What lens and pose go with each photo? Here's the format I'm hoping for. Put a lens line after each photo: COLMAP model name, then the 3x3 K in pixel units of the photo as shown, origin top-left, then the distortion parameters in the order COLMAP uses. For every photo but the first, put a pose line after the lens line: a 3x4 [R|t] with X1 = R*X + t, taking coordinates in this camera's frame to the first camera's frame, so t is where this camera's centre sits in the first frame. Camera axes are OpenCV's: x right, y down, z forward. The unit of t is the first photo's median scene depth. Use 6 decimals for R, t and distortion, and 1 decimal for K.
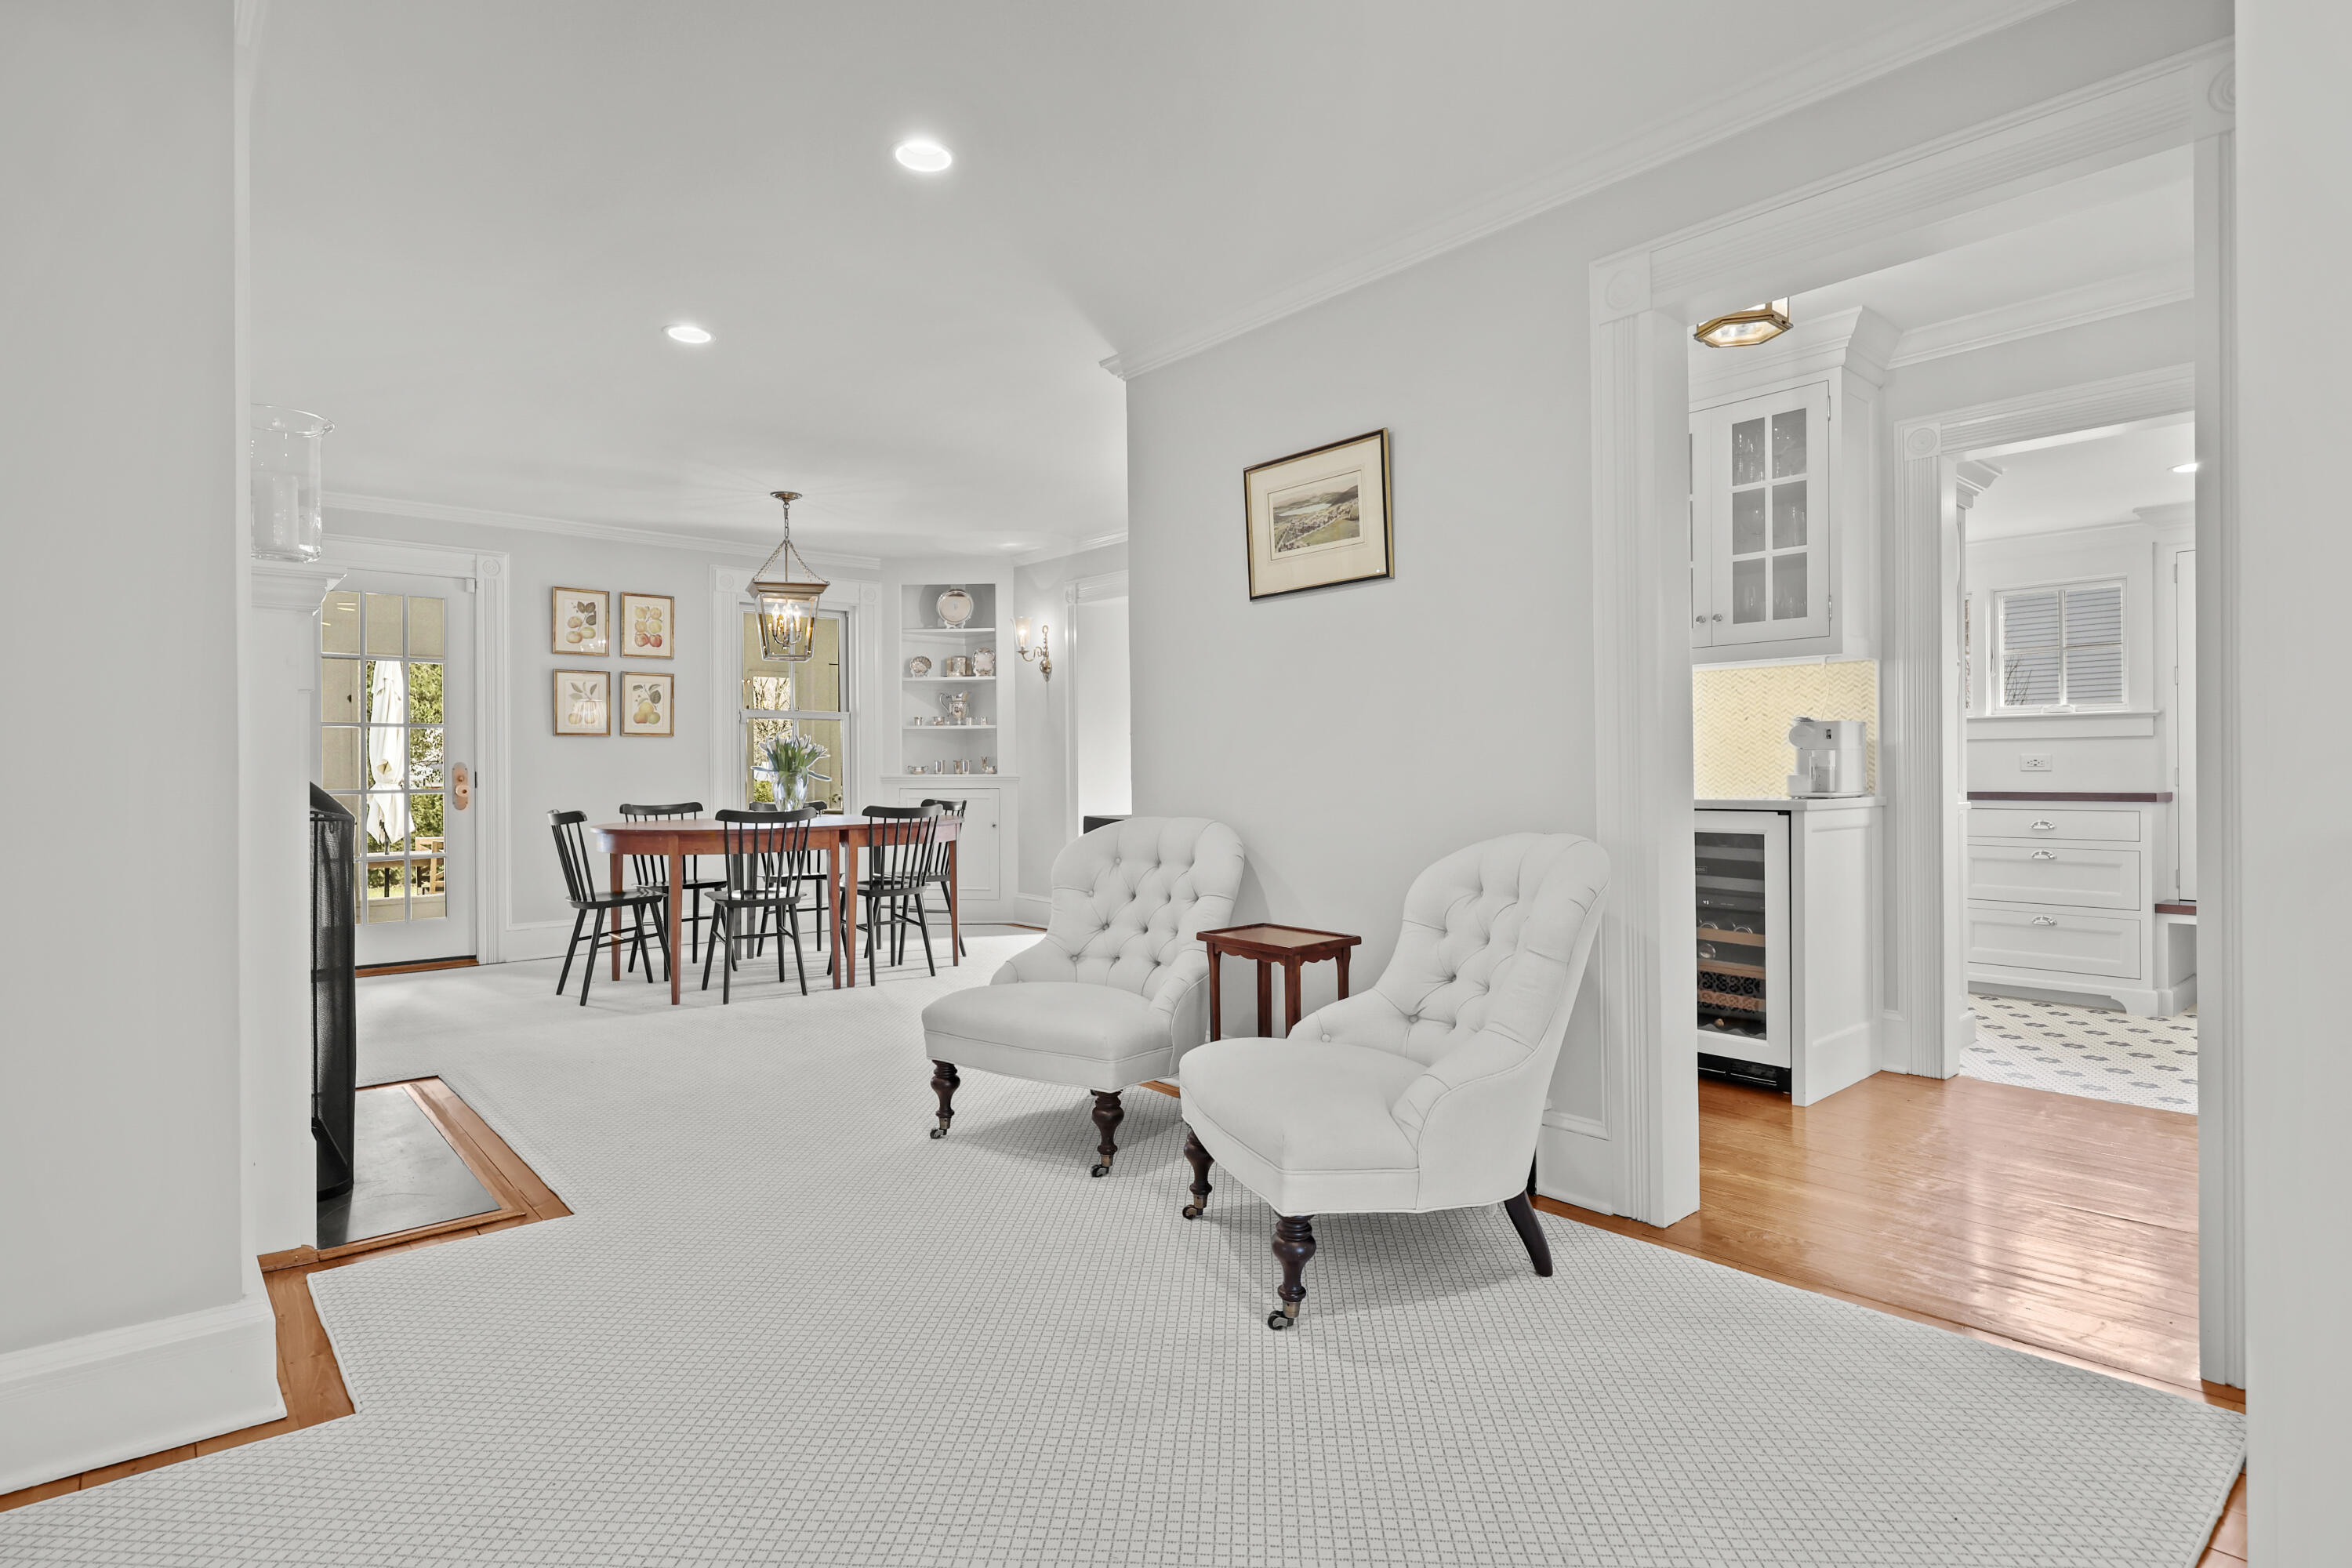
lens RADIAL K [[1225.7, 0, 1173.8], [0, 1225.7, 775.4], [0, 0, 1]] dist [0.000388, 0.000057]
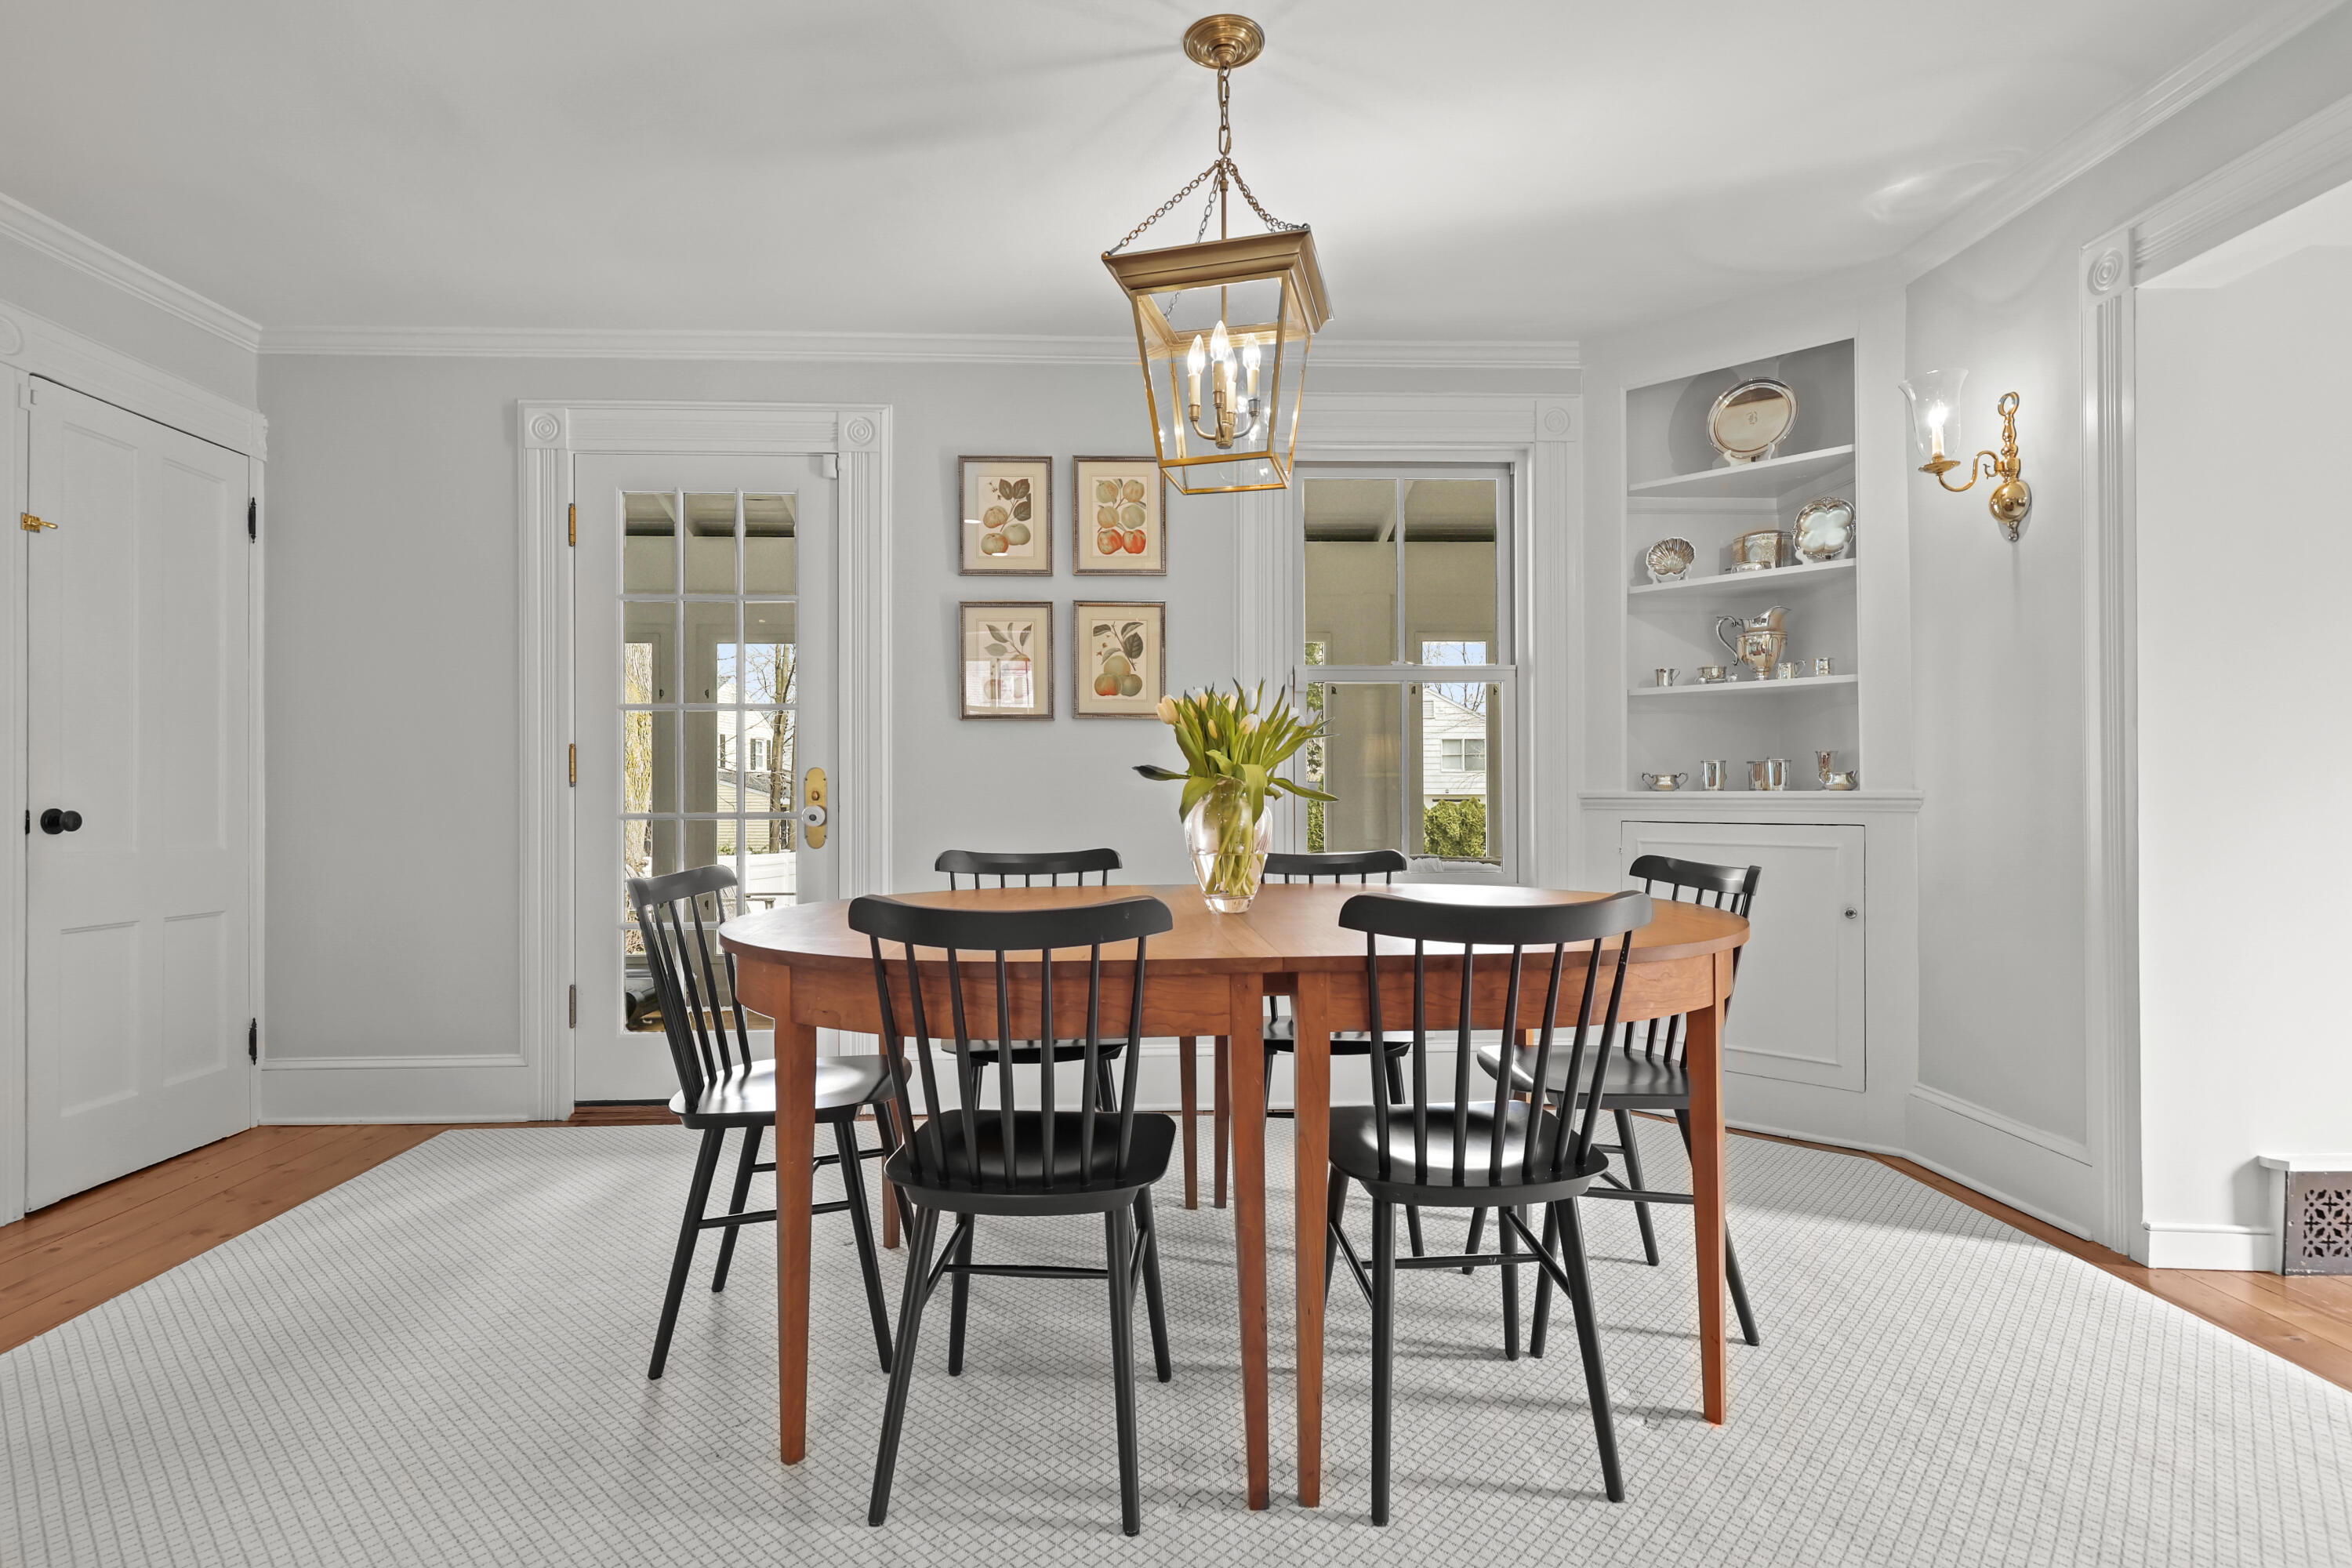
lens RADIAL K [[1129.1, 0, 1176.0], [0, 1129.1, 784.0], [0, 0, 1]] dist [-0.004107, -0.001125]
pose [[0.778535, -0.000475, -0.627601, -0.087771], [-0.006090, 0.999947, -0.008311, 0.001357], [0.627572, 0.010293, 0.778491, 0.578602]]
